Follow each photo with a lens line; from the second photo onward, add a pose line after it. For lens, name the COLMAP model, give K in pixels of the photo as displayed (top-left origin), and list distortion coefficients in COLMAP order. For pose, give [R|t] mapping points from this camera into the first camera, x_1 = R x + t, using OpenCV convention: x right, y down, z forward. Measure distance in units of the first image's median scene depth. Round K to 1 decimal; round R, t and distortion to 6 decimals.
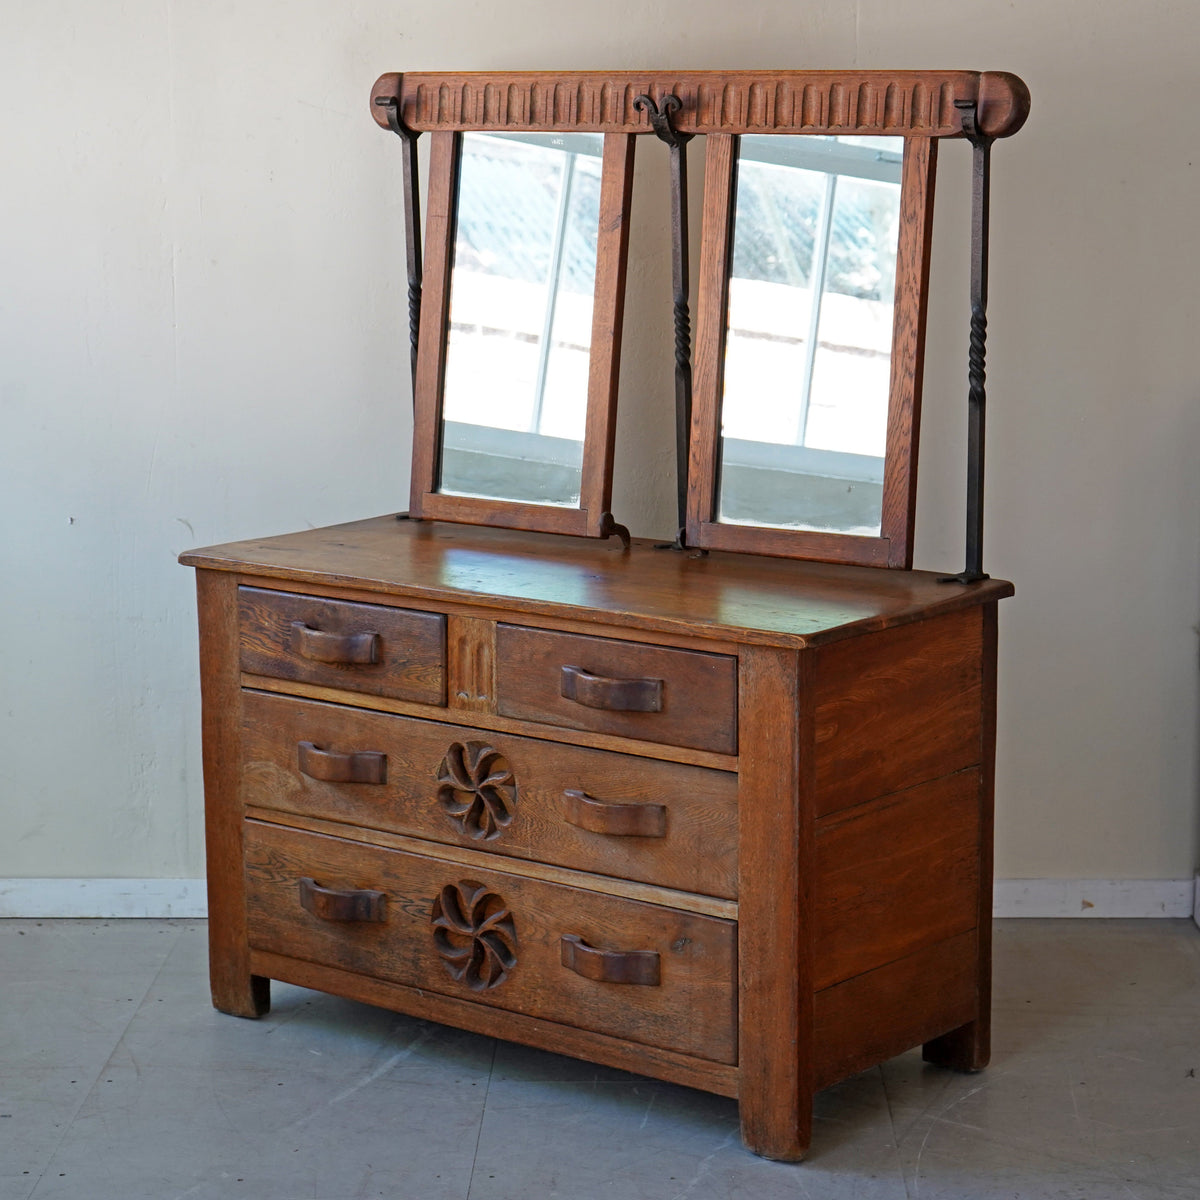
lens RADIAL K [[2852.8, 0, 625.6], [0, 2852.8, 599.0], [0, 0, 1]] dist [-0.069125, 0.000000]
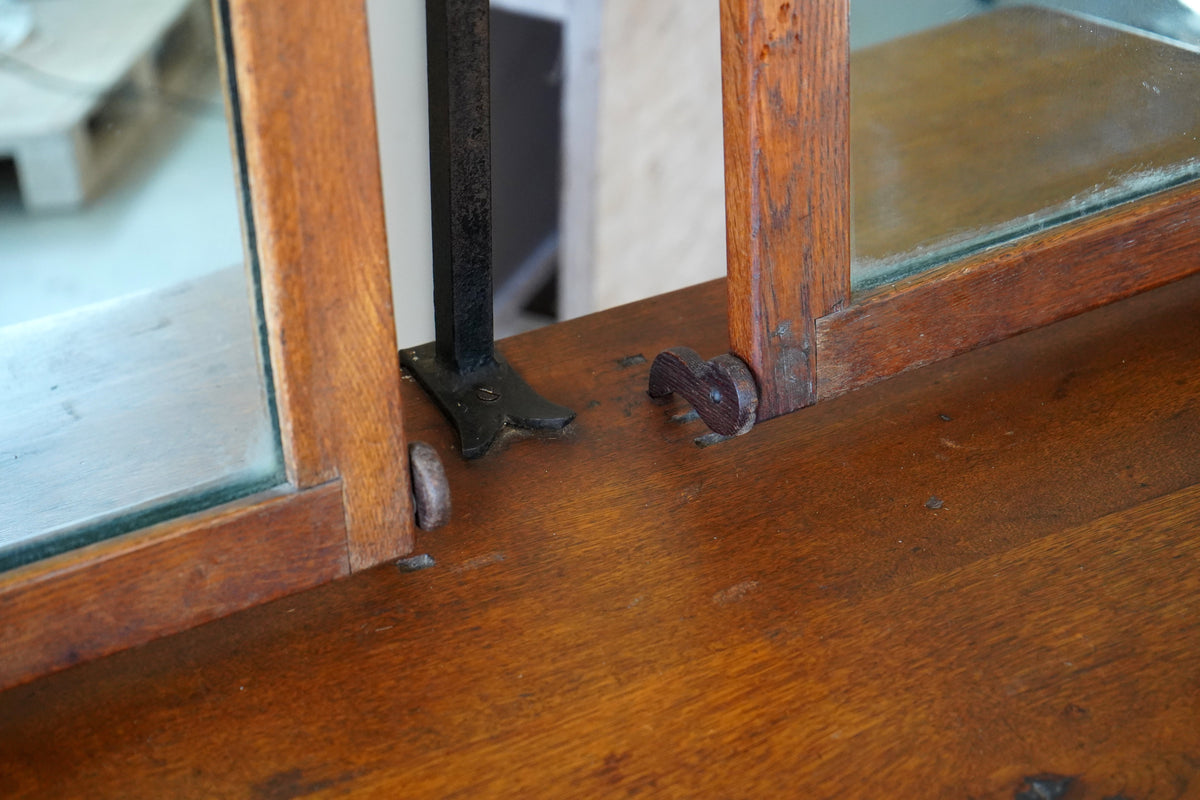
lens RADIAL K [[2569.6, 0, 600.3], [0, 2569.6, 401.5], [0, 0, 1]] dist [-0.091018, 0.000000]
pose [[0.385533, -0.510070, 0.768890, -0.170525], [0.134346, 0.855461, 0.500137, -0.145339], [-0.912861, -0.089522, 0.398335, 0.961294]]
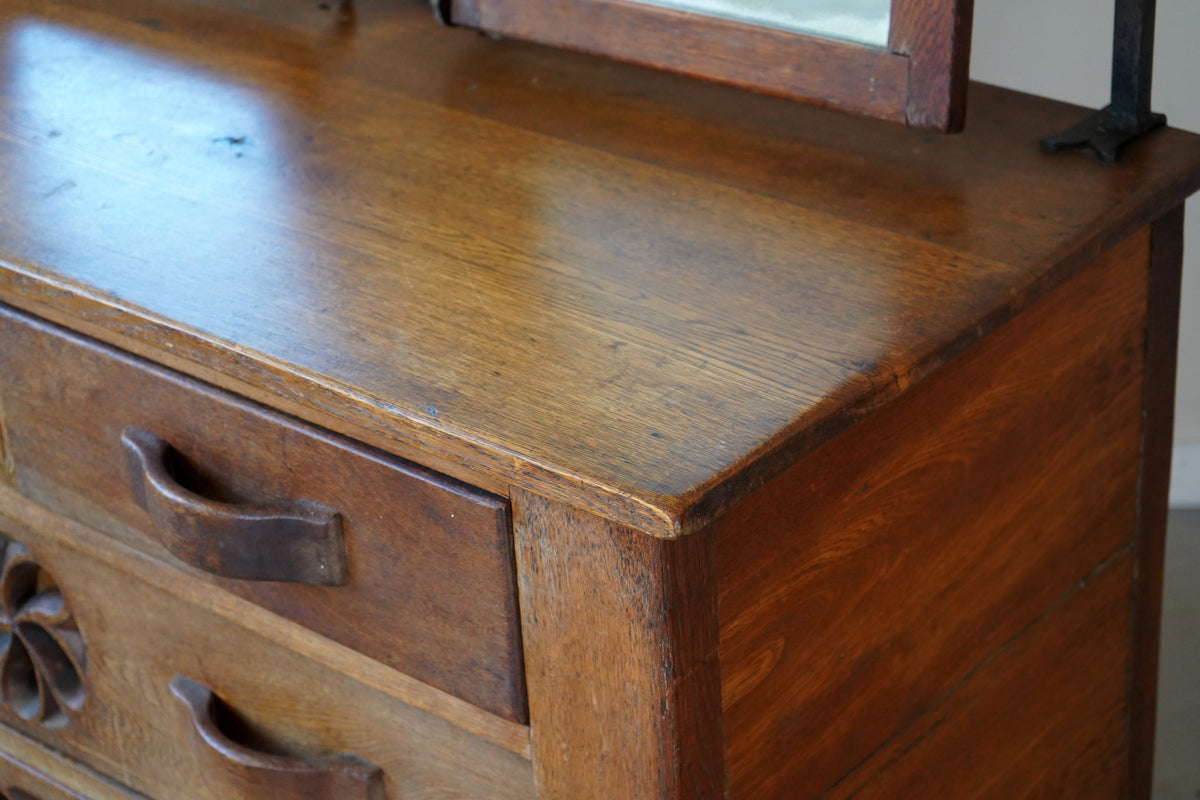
lens RADIAL K [[2569.6, 0, 576.3], [0, 2569.6, 378.3], [0, 0, 1]] dist [-0.091018, 0.000000]
pose [[0.997639, -0.027092, -0.063104, 0.064206], [0.044864, 0.952820, 0.300203, -0.088469], [0.051994, -0.302326, 0.951786, 0.628831]]
